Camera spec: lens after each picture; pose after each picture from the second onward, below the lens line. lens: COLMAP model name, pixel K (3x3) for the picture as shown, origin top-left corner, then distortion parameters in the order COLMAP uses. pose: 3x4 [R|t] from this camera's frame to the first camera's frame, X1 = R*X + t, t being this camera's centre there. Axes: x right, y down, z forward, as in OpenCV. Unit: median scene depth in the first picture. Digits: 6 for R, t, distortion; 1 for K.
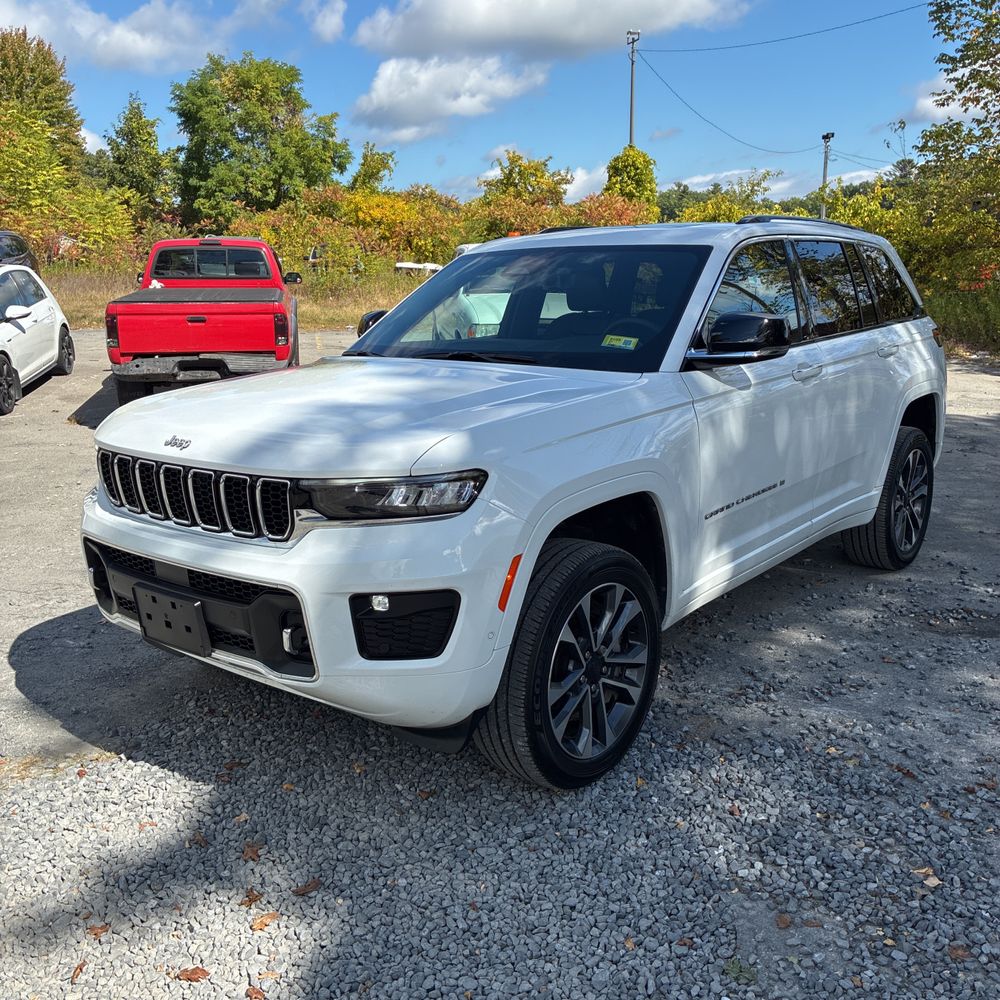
lens RADIAL K [[1011.8, 0, 504.4], [0, 1011.8, 495.0], [0, 0, 1]] dist [0.021238, -0.000781]
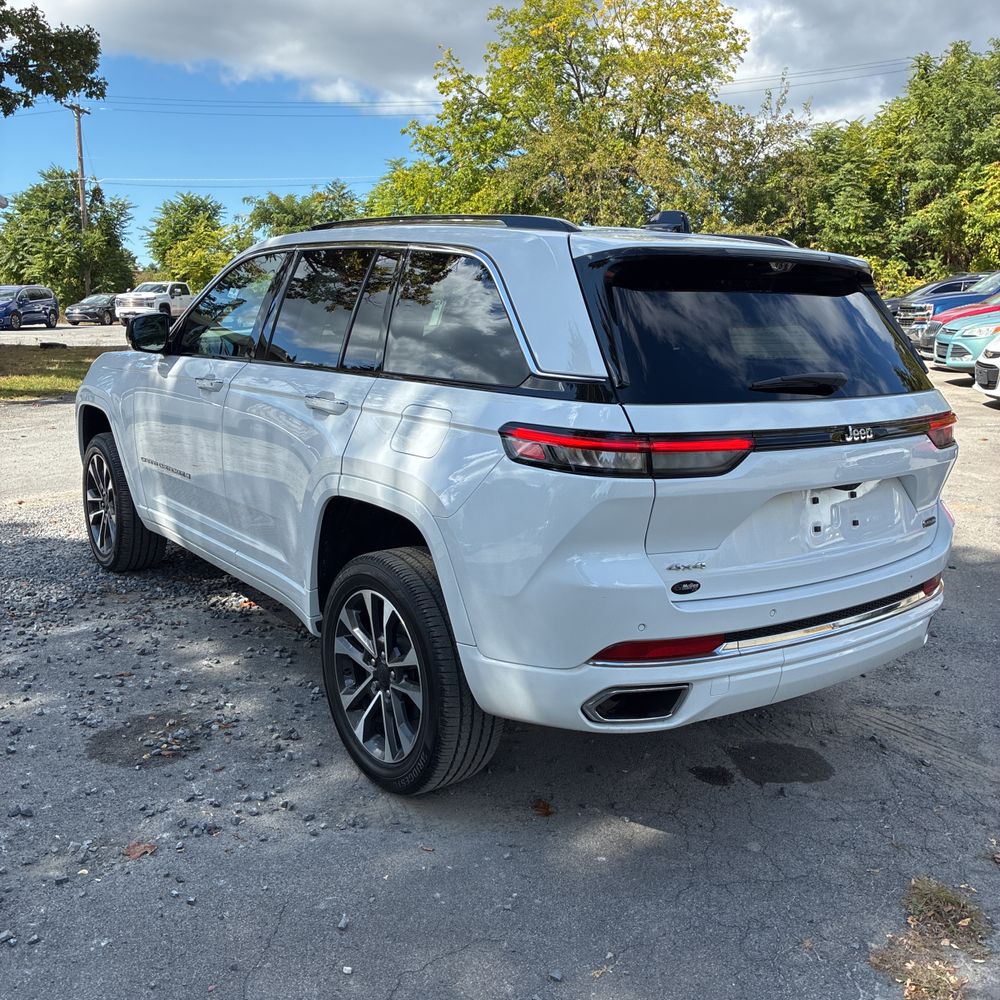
lens RADIAL K [[1016.7, 0, 502.3], [0, 1016.7, 494.3], [0, 0, 1]] dist [0.022156, 0.000805]
pose [[-0.242972, 0.197421, -0.949731, 0.118432], [-0.225640, 0.940713, 0.253272, -0.033399], [0.943425, 0.275835, -0.184021, 0.146401]]
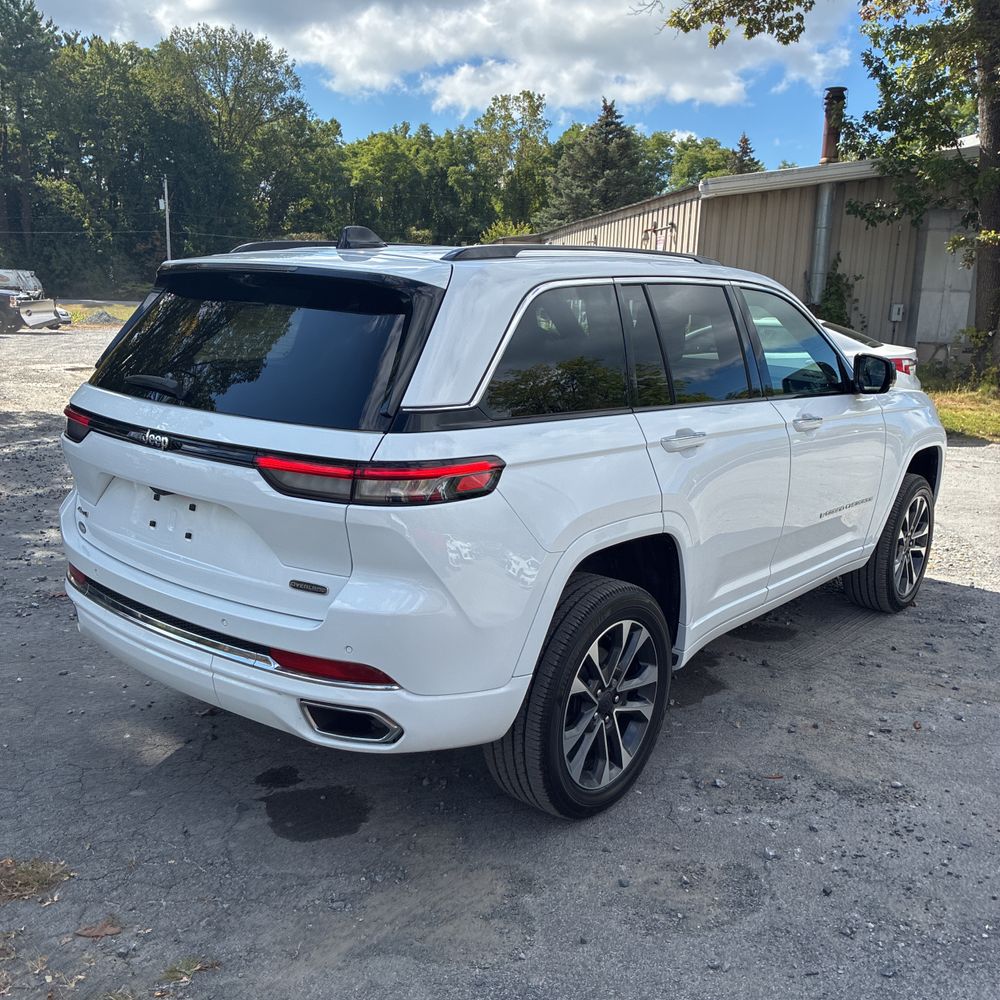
lens RADIAL K [[1011.8, 0, 504.4], [0, 1011.8, 495.0], [0, 0, 1]] dist [0.021238, -0.000781]
pose [[-0.999767, -0.020914, -0.005404, 0.025367], [-0.021305, 0.913442, 0.406411, -0.050069], [-0.003563, 0.406431, -0.913675, 0.218350]]
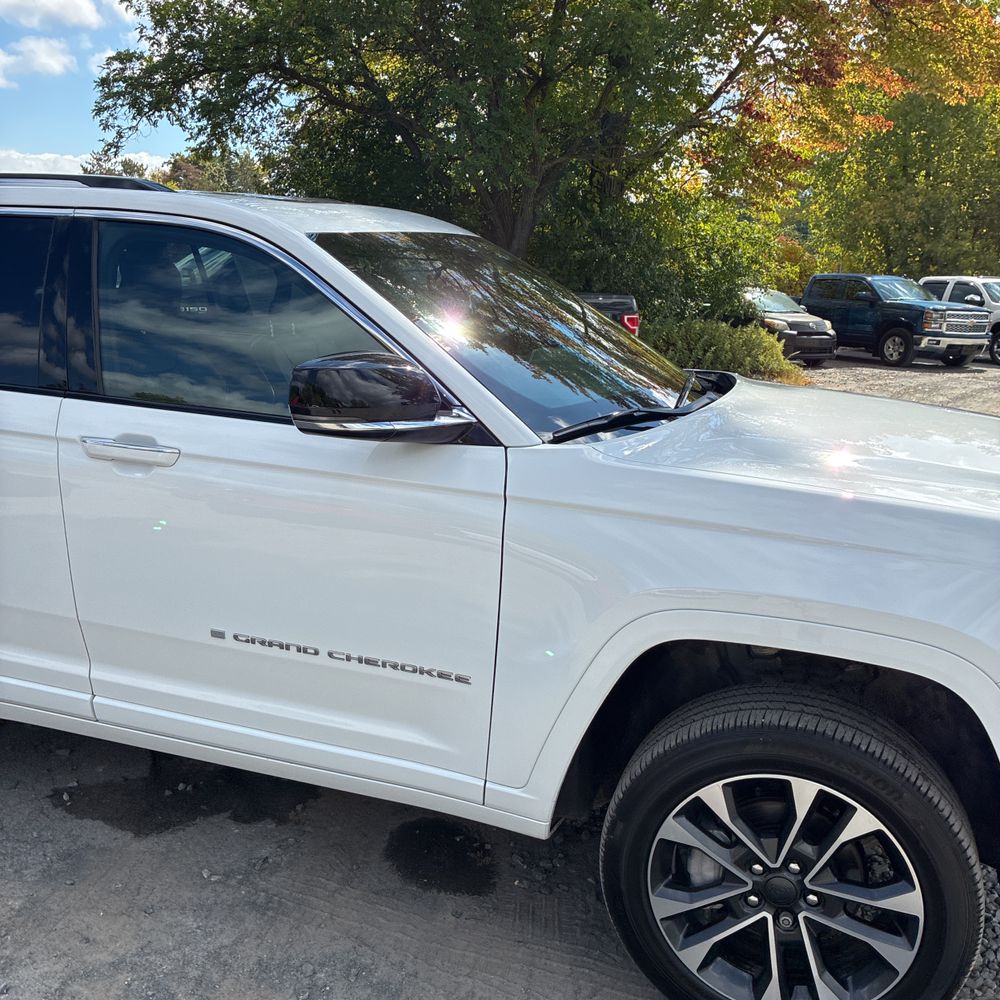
lens RADIAL K [[1011.8, 0, 504.4], [0, 1011.8, 495.0], [0, 0, 1]] dist [0.021238, -0.000781]
pose [[-0.348431, -0.209840, 0.913544, -0.064117], [0.177345, 0.942258, 0.284076, -0.027156], [-0.920405, 0.260993, -0.291098, 0.123399]]
